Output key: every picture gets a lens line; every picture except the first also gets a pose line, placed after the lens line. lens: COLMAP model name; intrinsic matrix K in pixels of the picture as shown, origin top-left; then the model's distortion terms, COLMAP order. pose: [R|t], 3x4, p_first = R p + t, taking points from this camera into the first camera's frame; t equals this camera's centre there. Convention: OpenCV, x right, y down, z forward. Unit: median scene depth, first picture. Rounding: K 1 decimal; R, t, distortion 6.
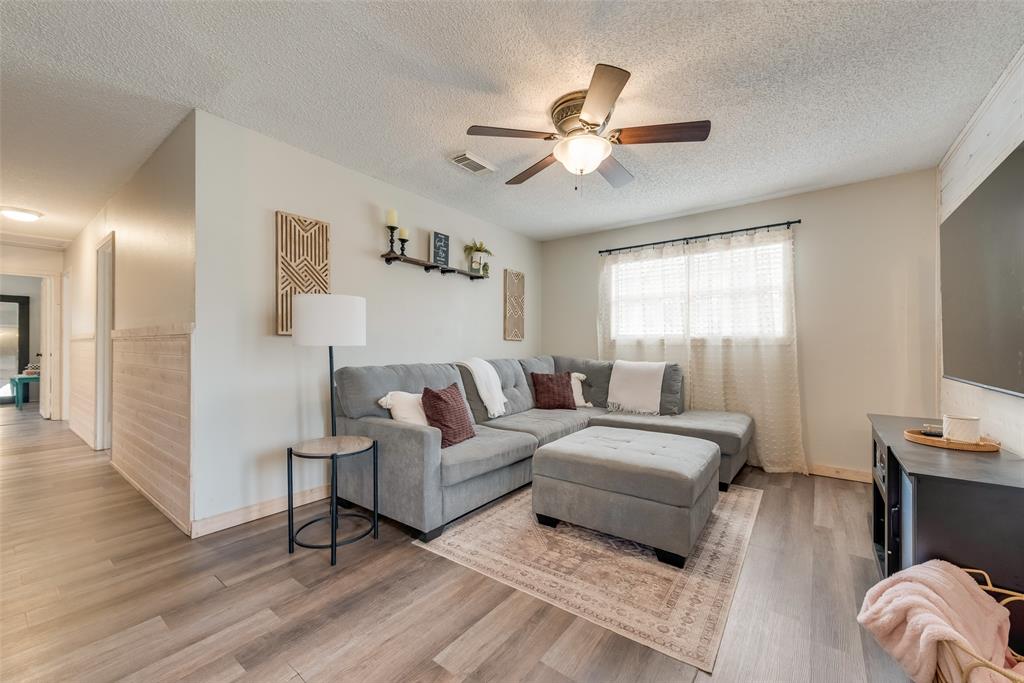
lens RADIAL K [[411.0, 0, 518.3], [0, 411.0, 348.7], [0, 0, 1]] dist [0.019967, -0.005882]
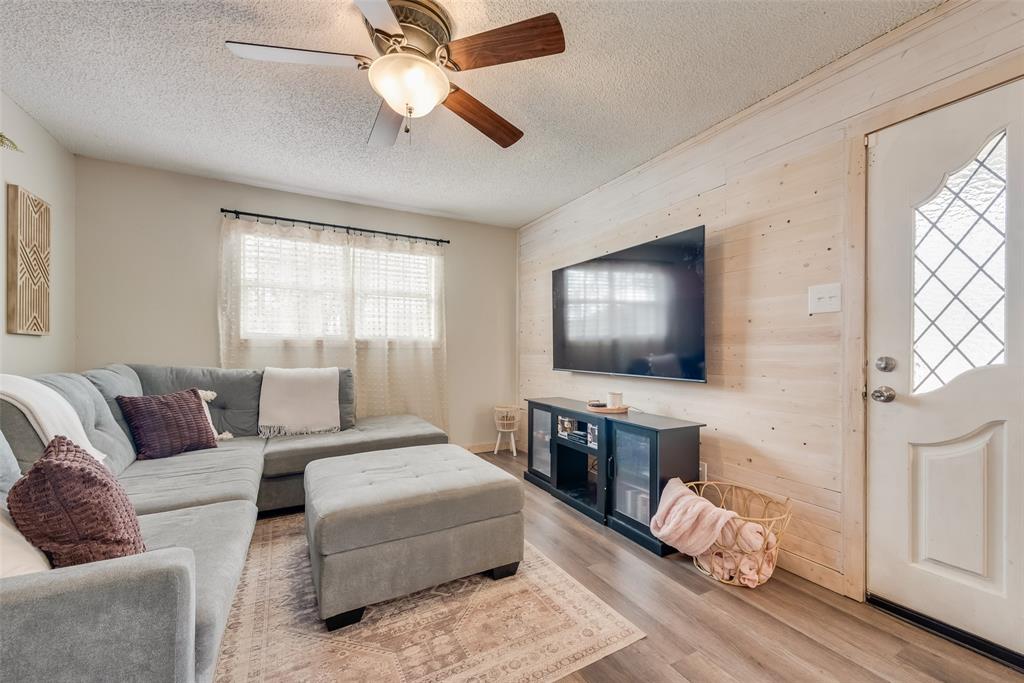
lens RADIAL K [[411.0, 0, 518.3], [0, 411.0, 348.7], [0, 0, 1]] dist [0.019967, -0.005882]
pose [[0.410152, 0.003259, 0.912011, -0.272011], [0.002400, 0.999986, -0.004652, -0.000750], [-0.912014, 0.004097, 0.410138, 0.320680]]
